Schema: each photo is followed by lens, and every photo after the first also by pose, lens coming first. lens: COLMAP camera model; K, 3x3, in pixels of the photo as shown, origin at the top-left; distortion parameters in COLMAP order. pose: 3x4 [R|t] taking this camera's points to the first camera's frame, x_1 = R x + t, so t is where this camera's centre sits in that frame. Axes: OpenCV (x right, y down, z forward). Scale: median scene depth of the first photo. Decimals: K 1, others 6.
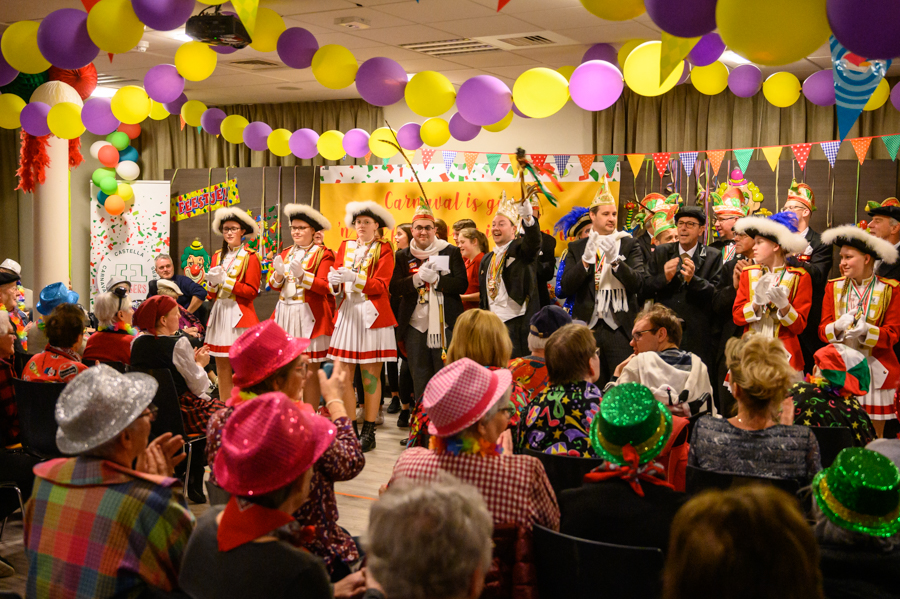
lens RADIAL K [[1081.8, 0, 427.8], [0, 1081.8, 272.7], [0, 0, 1]] dist [-0.016160, 0.000000]
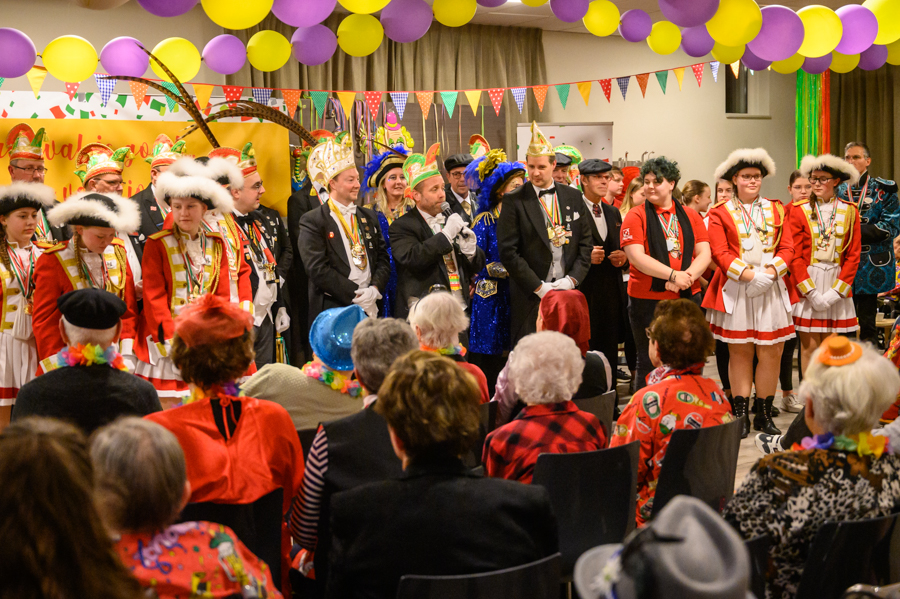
lens RADIAL K [[1207.4, 0, 438.7], [0, 1207.4, 298.4], [0, 0, 1]] dist [-0.017734, 0.000000]
pose [[0.483758, -0.107413, 0.868585, -0.547683], [0.059671, 0.994179, 0.089711, -0.024822], [-0.873165, 0.008431, 0.487351, 0.416050]]
